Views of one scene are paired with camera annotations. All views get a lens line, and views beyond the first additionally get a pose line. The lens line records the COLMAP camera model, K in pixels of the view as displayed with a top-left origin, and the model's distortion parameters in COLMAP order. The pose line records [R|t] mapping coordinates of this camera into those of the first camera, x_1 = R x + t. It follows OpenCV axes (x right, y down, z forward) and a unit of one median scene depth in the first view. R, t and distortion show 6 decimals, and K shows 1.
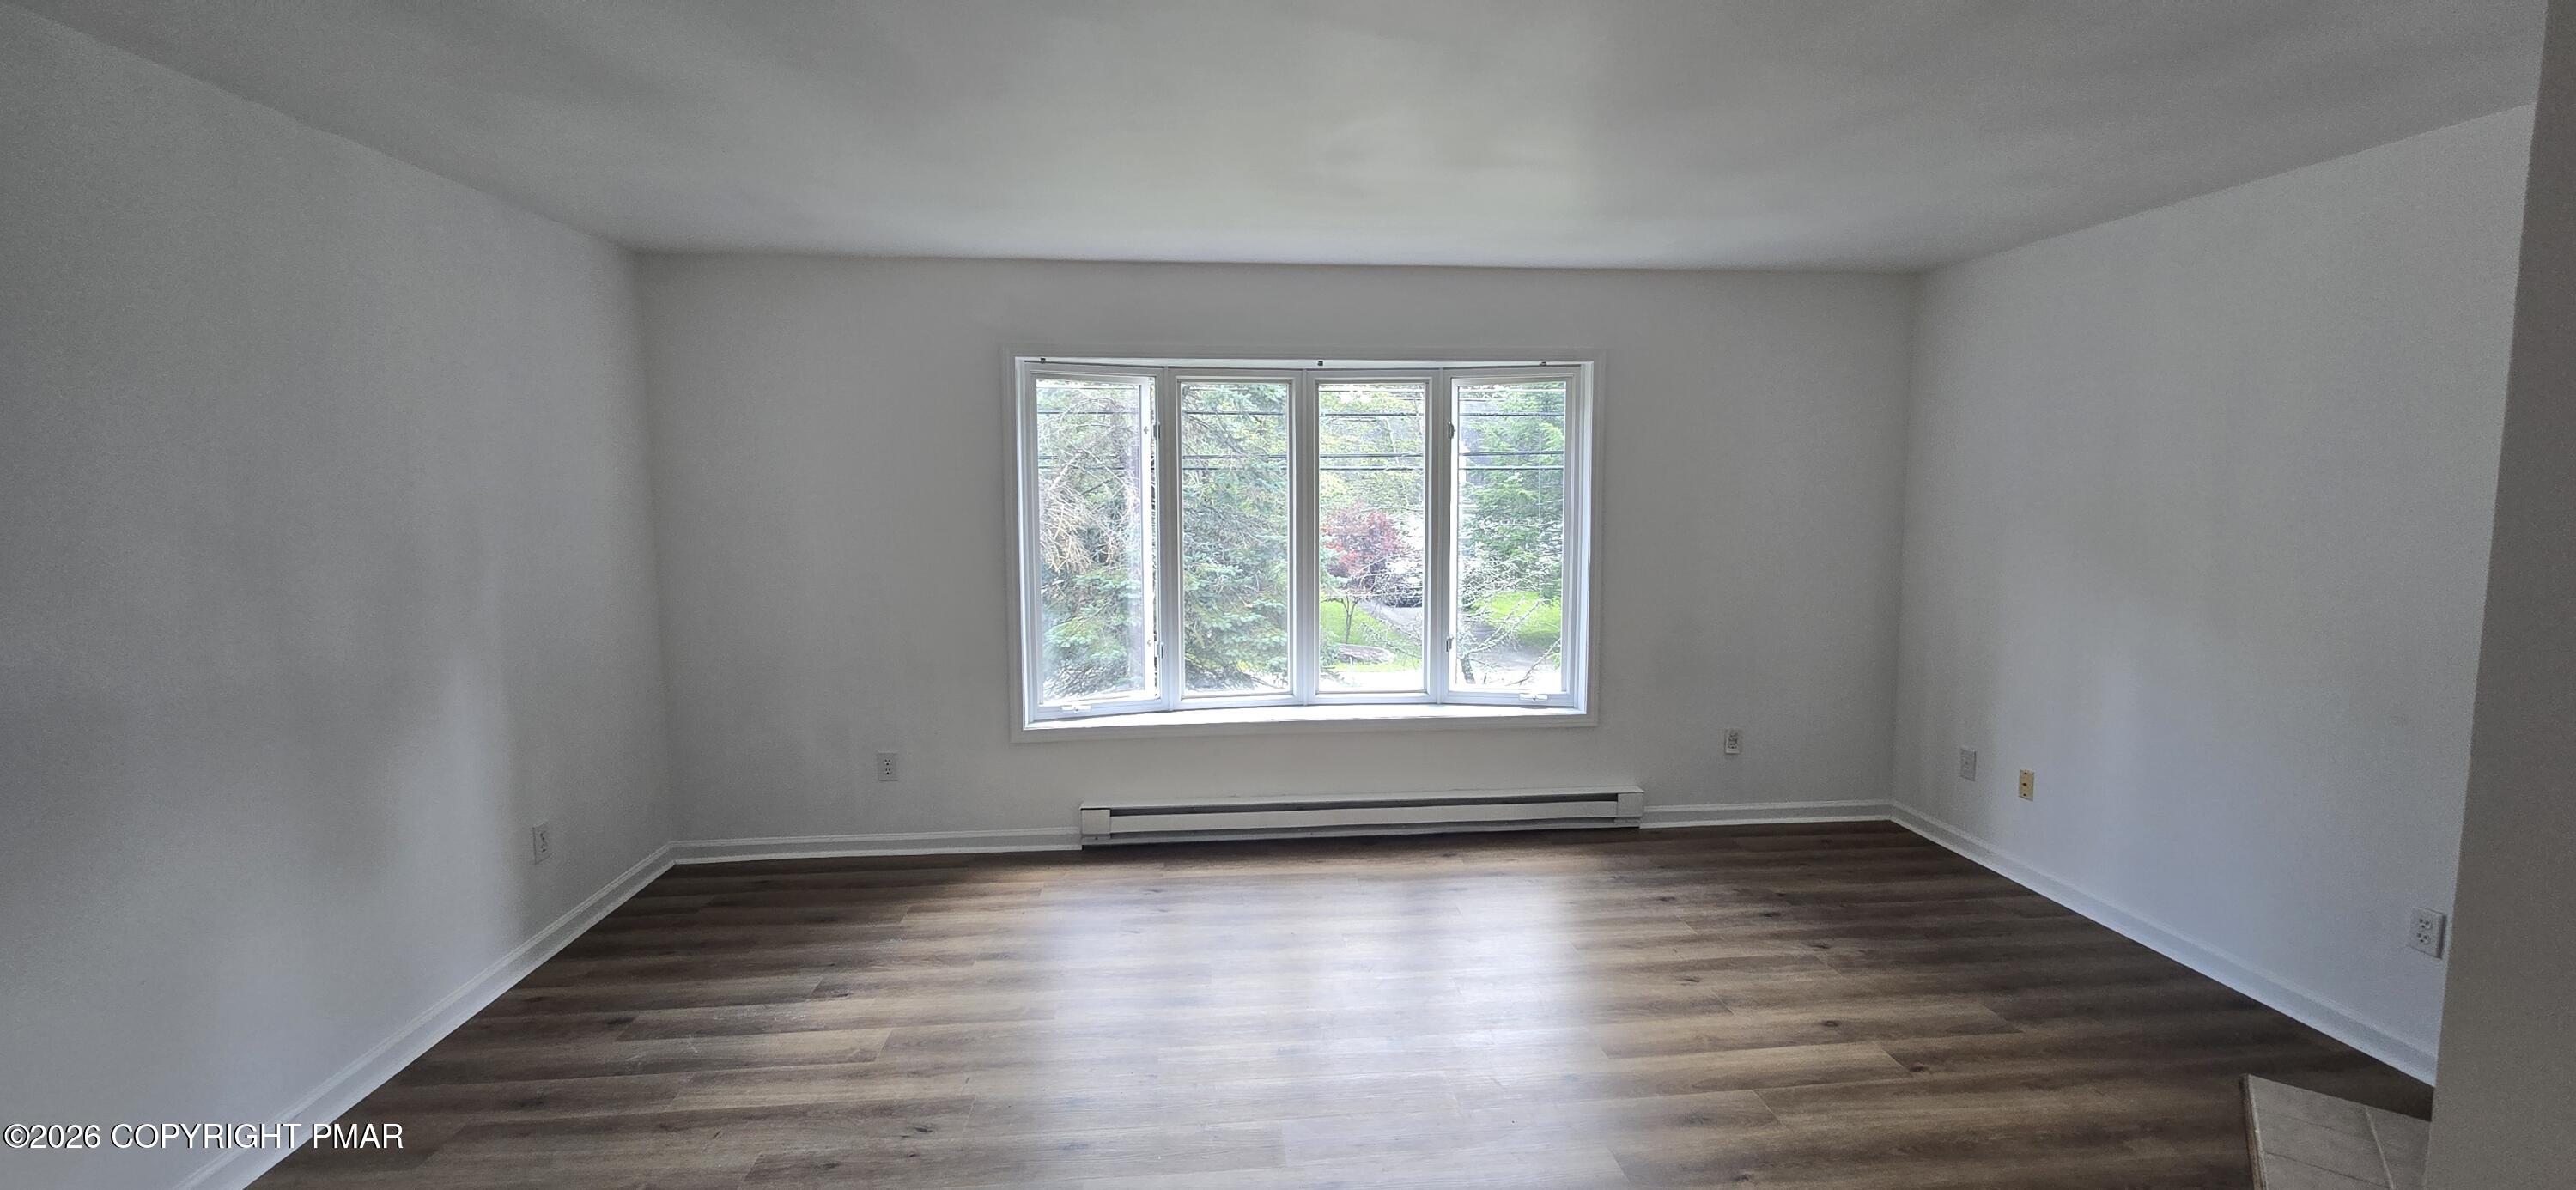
lens RADIAL K [[1055.7, 0, 1296.2], [0, 1055.7, 586.4], [0, 0, 1]] dist [-0.003831, -0.000675]
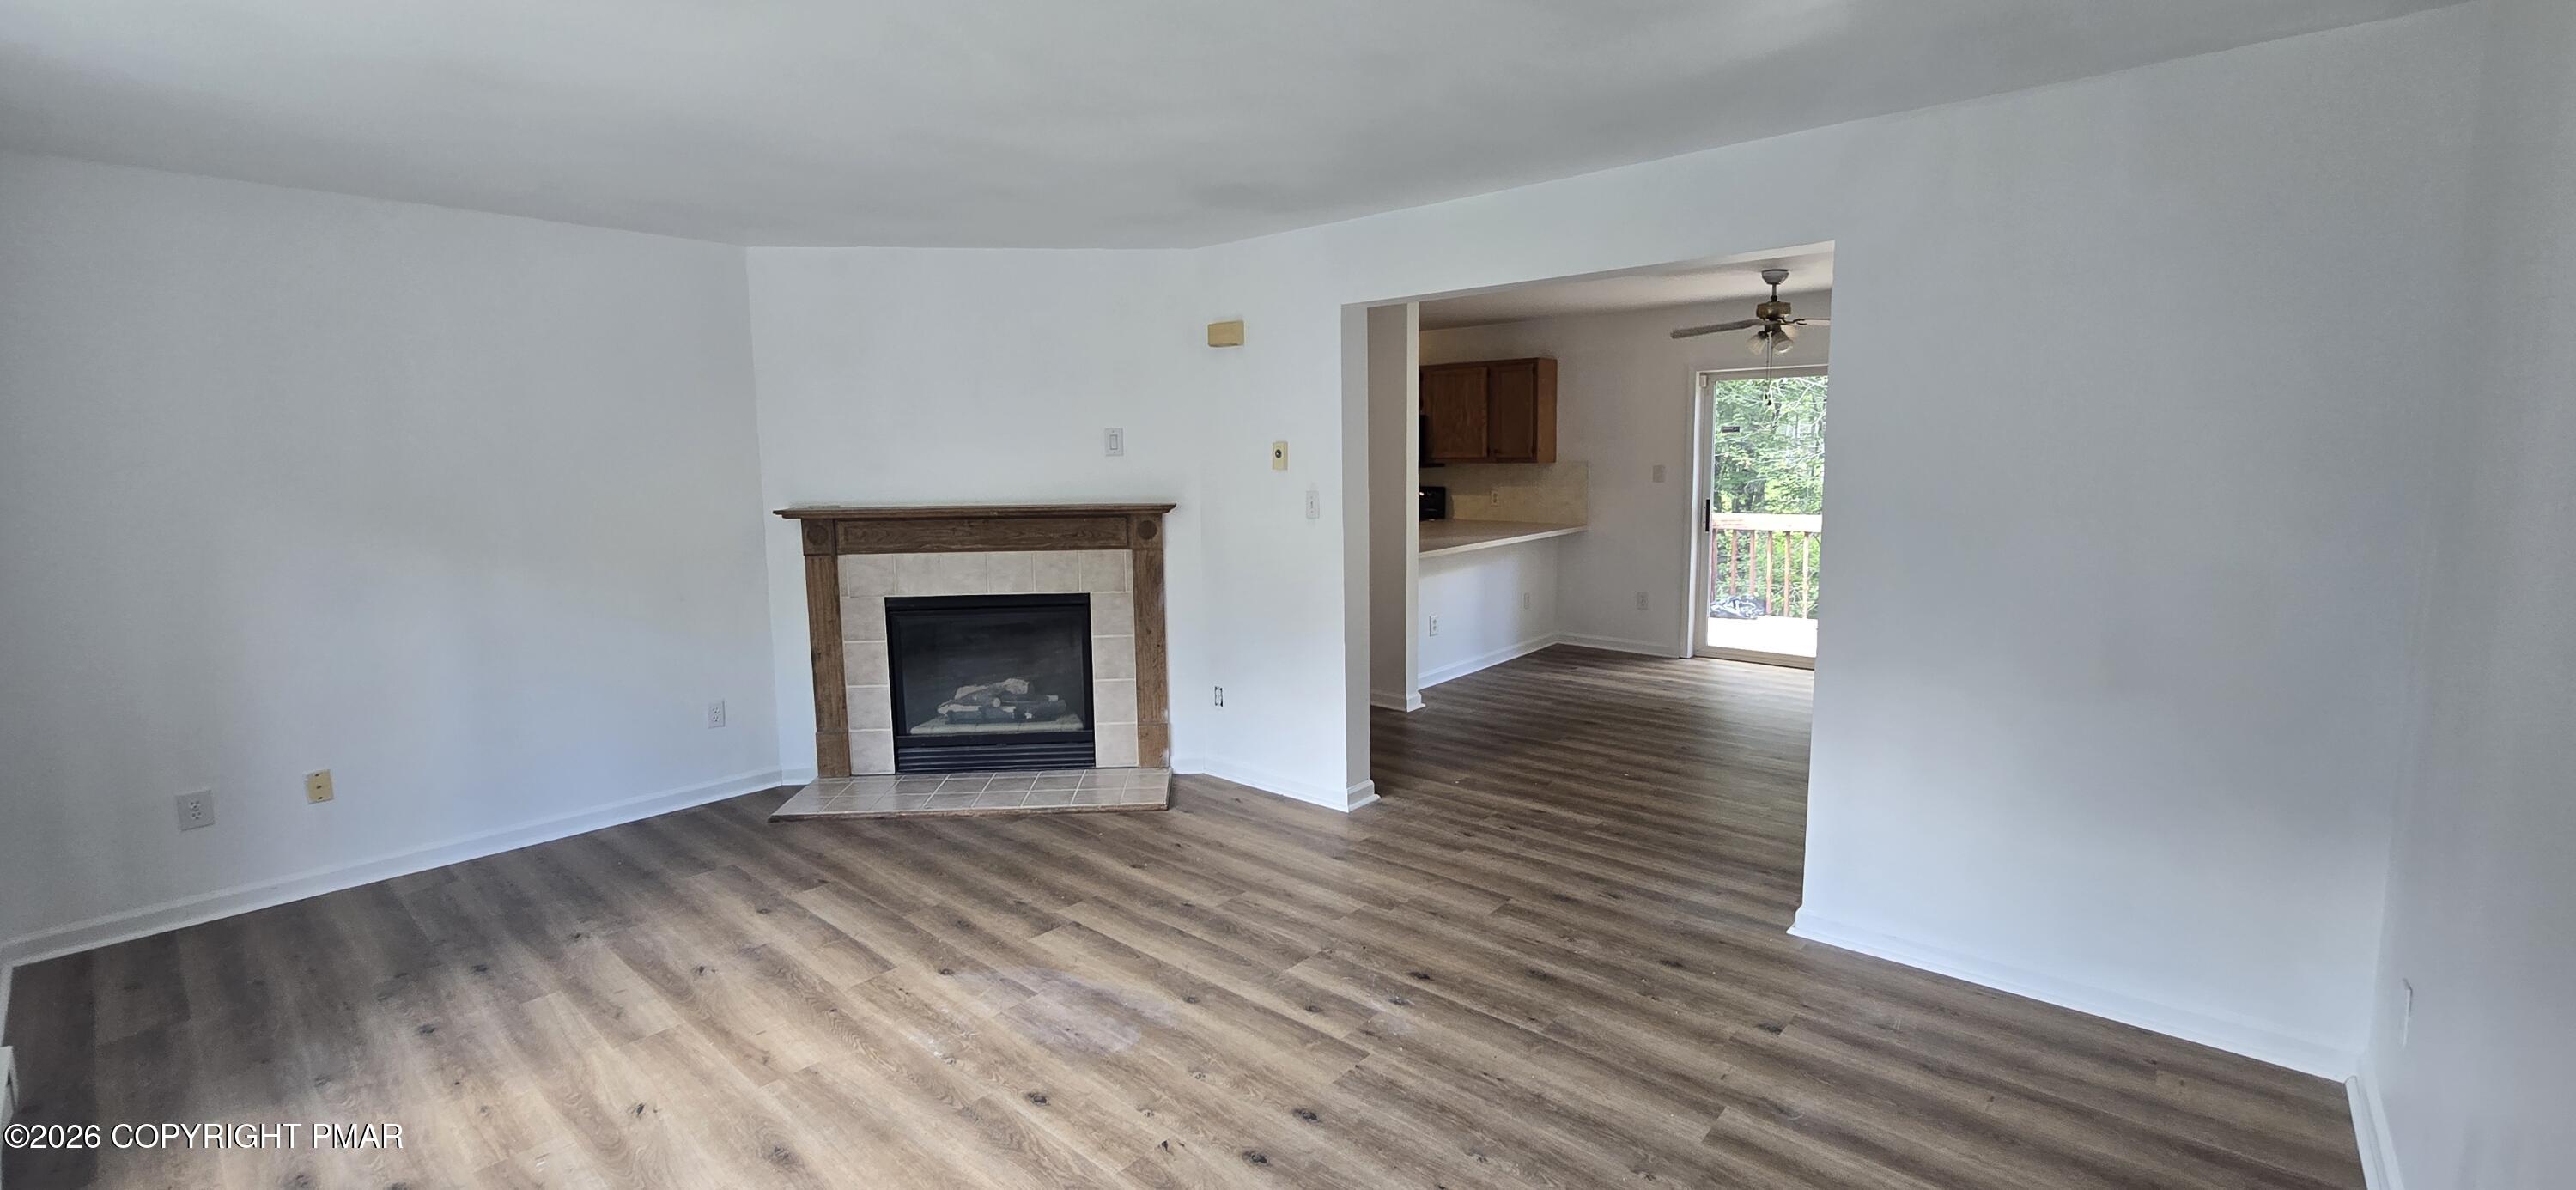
lens RADIAL K [[1055.7, 0, 1281.2], [0, 1055.7, 572.1], [0, 0, 1]] dist [-0.003831, -0.000675]
pose [[-0.682597, -0.075654, 0.726869, -0.529673], [0.087245, 0.979077, 0.183836, -0.090381], [-0.725569, 0.188901, -0.661715, 0.955725]]
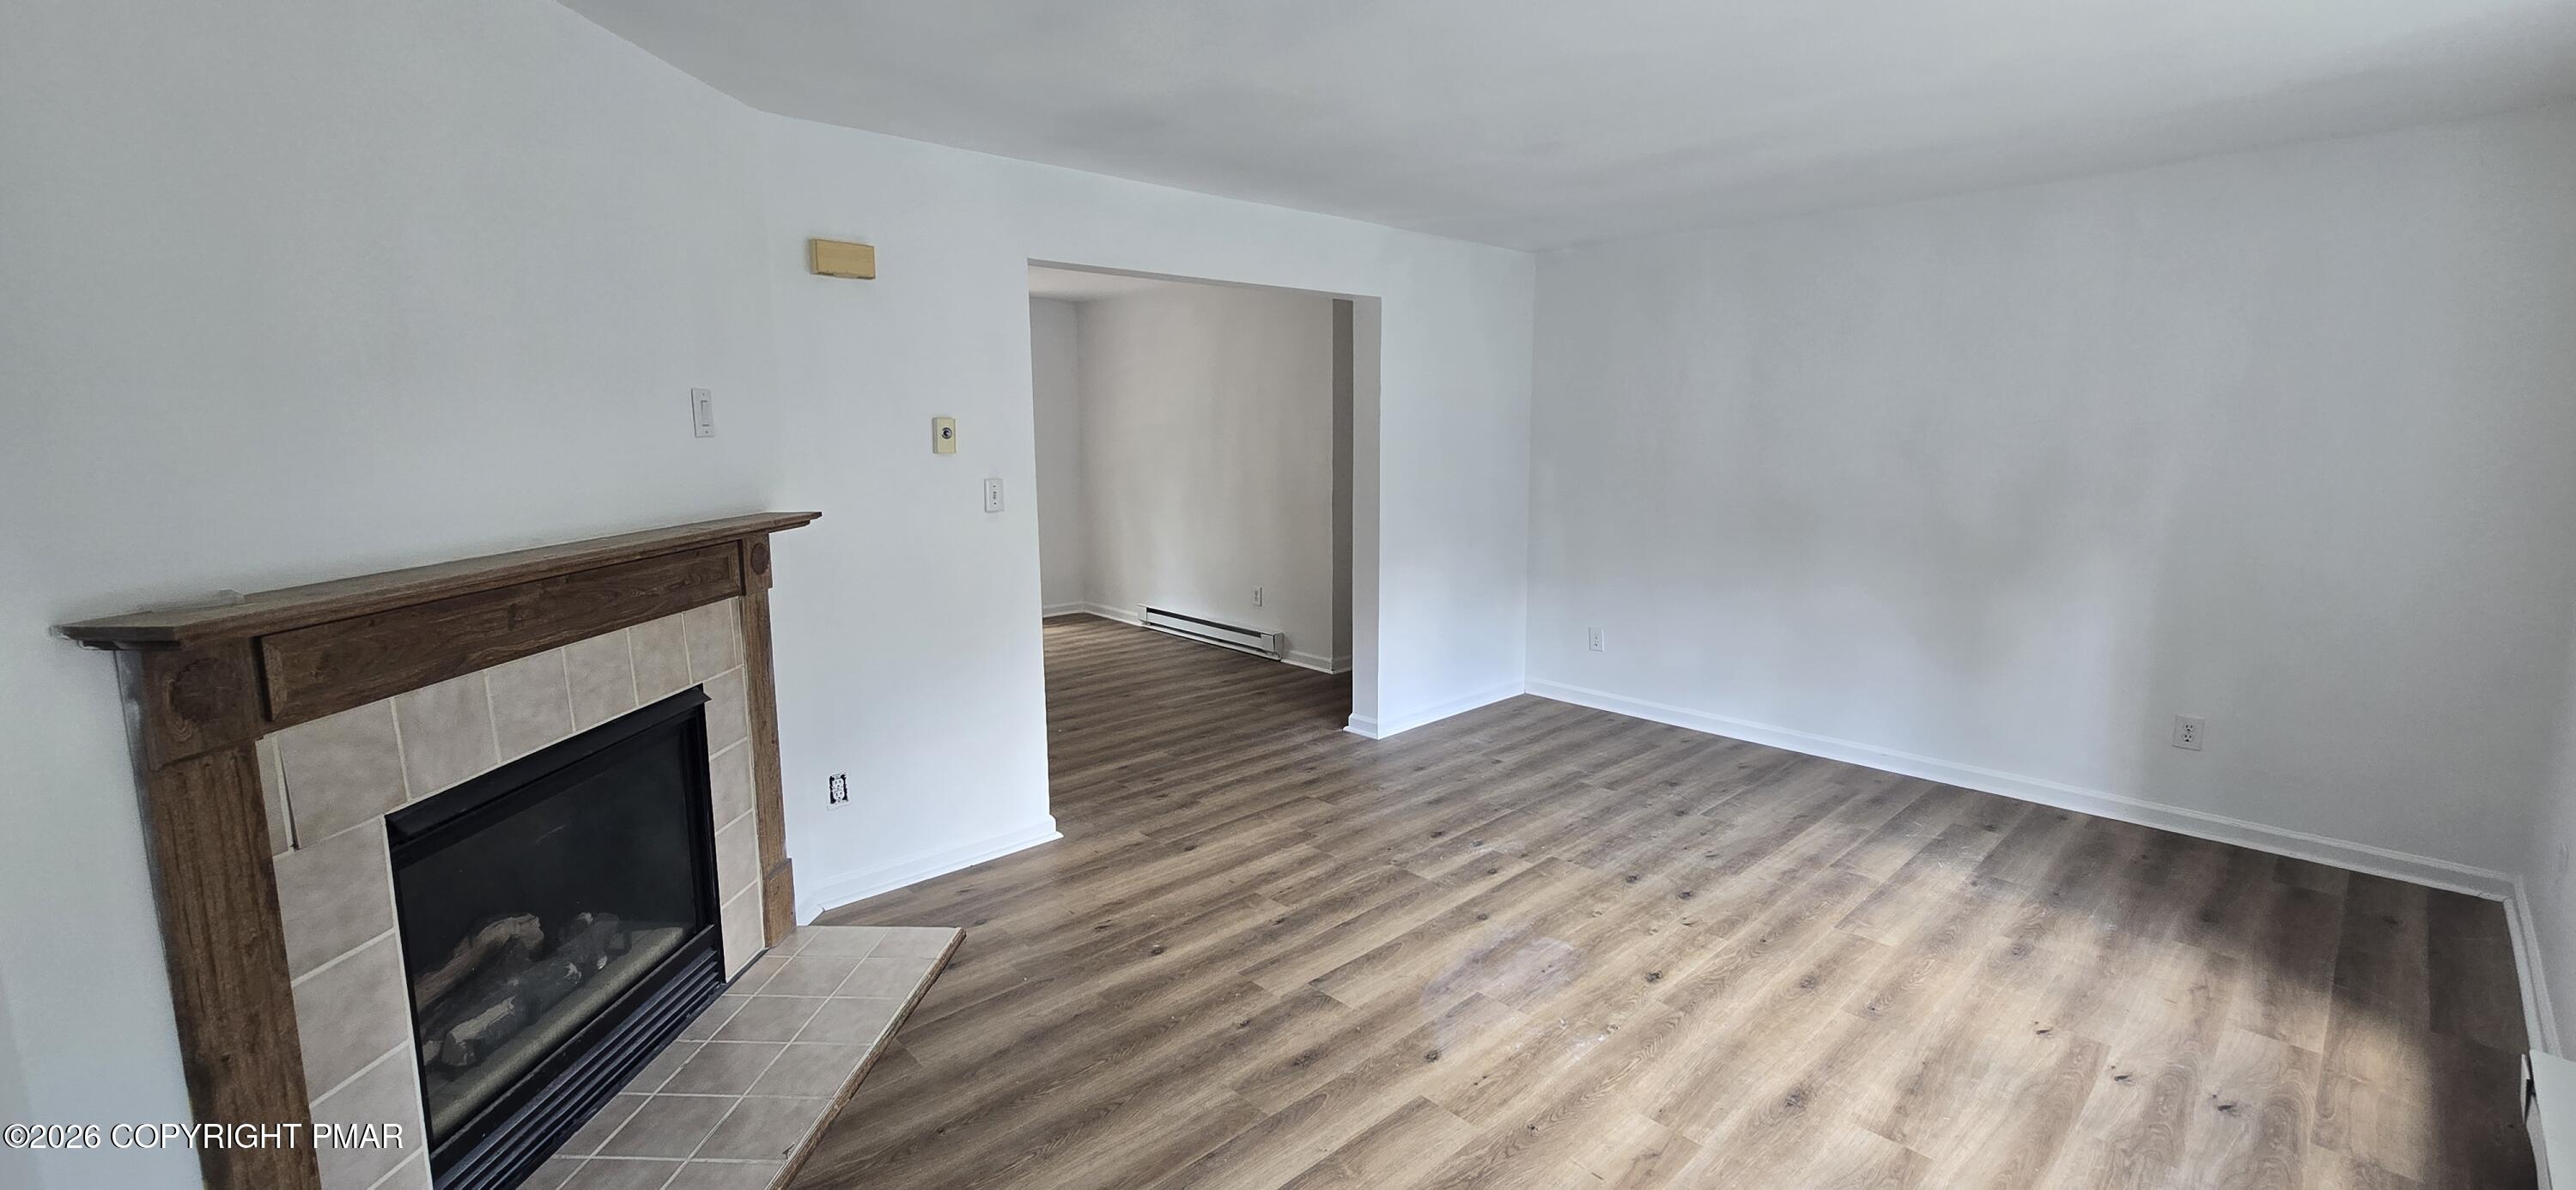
lens RADIAL K [[1055.7, 0, 1305.8], [0, 1055.7, 570.2], [0, 0, 1]] dist [-0.003831, -0.000675]
pose [[-0.786906, 0.091301, -0.610281, 0.597873], [-0.056196, 0.974281, 0.218218, -0.103113], [0.614509, 0.206012, -0.761536, 1.055037]]
